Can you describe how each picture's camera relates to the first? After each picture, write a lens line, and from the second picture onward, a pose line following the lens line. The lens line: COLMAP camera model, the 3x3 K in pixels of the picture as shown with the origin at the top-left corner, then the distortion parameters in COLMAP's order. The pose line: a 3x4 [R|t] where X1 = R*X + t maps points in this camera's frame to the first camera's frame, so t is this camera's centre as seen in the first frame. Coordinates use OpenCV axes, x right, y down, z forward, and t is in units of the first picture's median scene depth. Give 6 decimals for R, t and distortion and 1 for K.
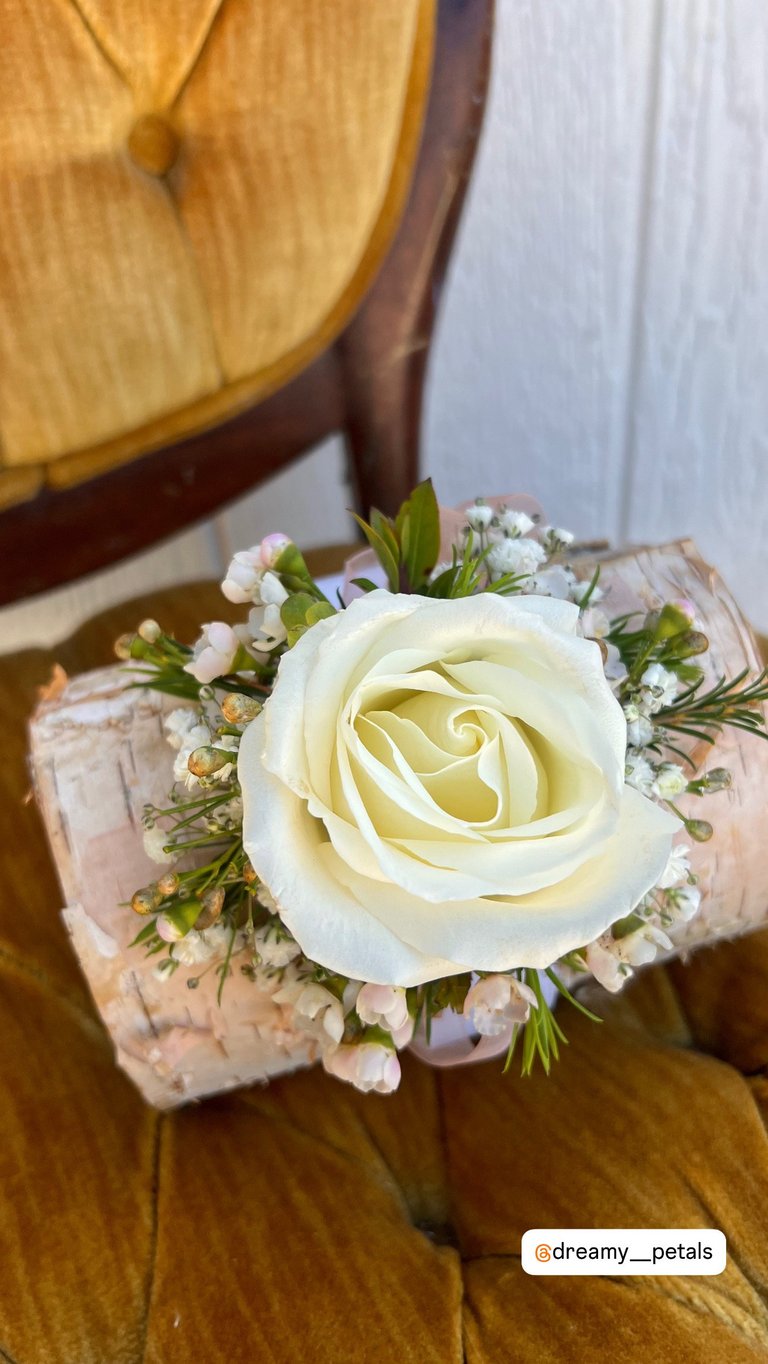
lens RADIAL K [[1069.1, 0, 385.6], [0, 1069.1, 678.7], [0, 0, 1]] dist [-0.018047, -0.002822]
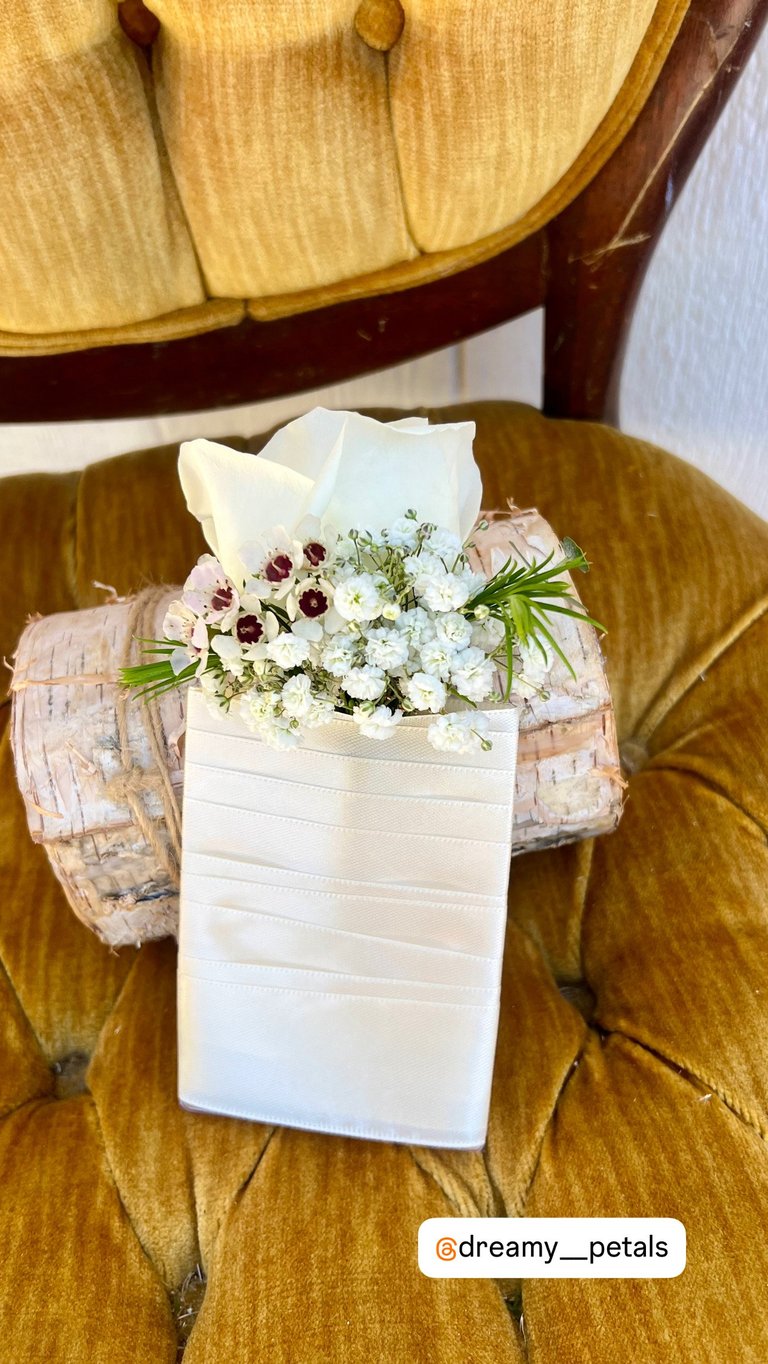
lens RADIAL K [[1069.1, 0, 385.6], [0, 1069.1, 678.7], [0, 0, 1]] dist [-0.018047, -0.002822]
pose [[0.914418, 0.324670, -0.241723, 0.320558], [-0.232260, 0.909950, 0.343577, -0.402738], [0.331505, -0.258031, 0.907483, -0.086166]]
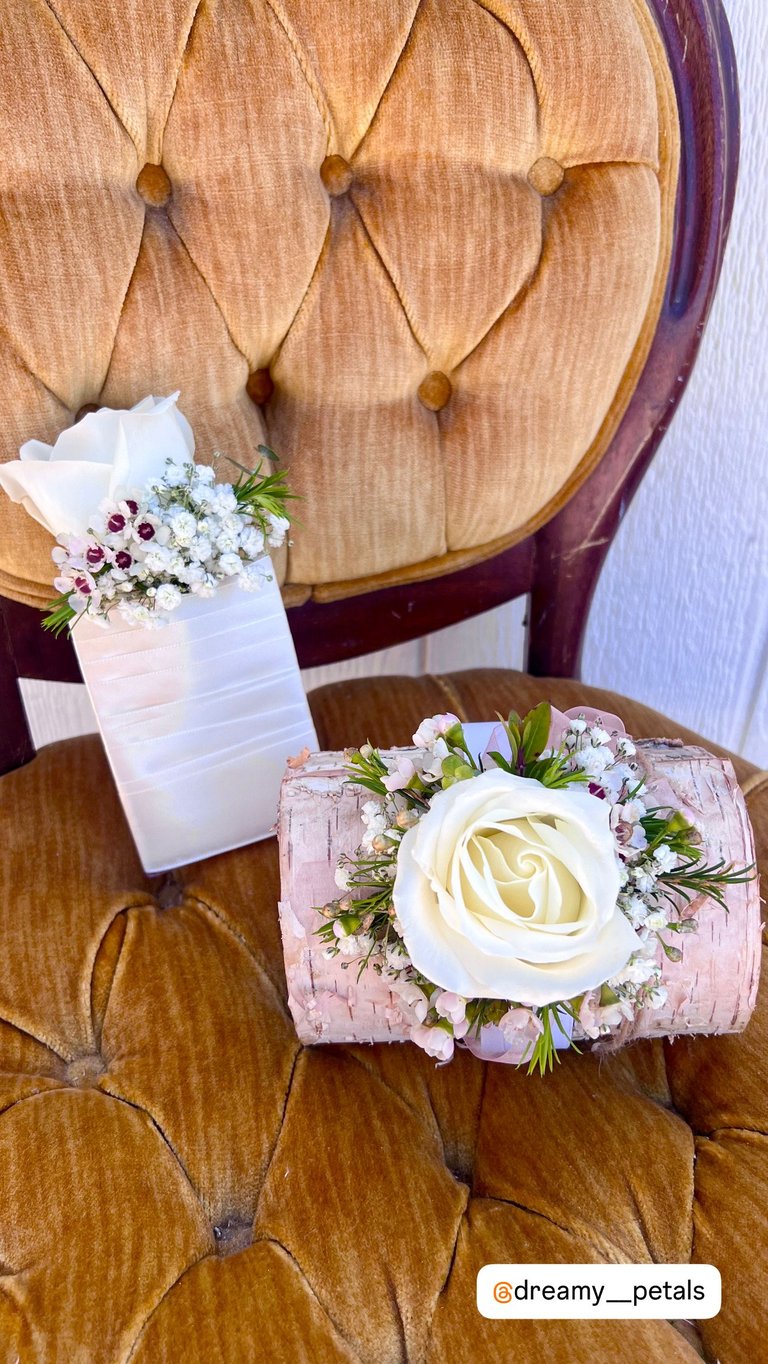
lens RADIAL K [[1037.6, 0, 384.0], [0, 1037.6, 682.0], [0, 0, 1]] dist [0.028419, -0.005168]
pose [[0.961918, 0.210084, -0.174868, 0.060116], [-0.215835, 0.976325, -0.014332, -0.119185], [0.167718, 0.051529, 0.984487, -0.531785]]
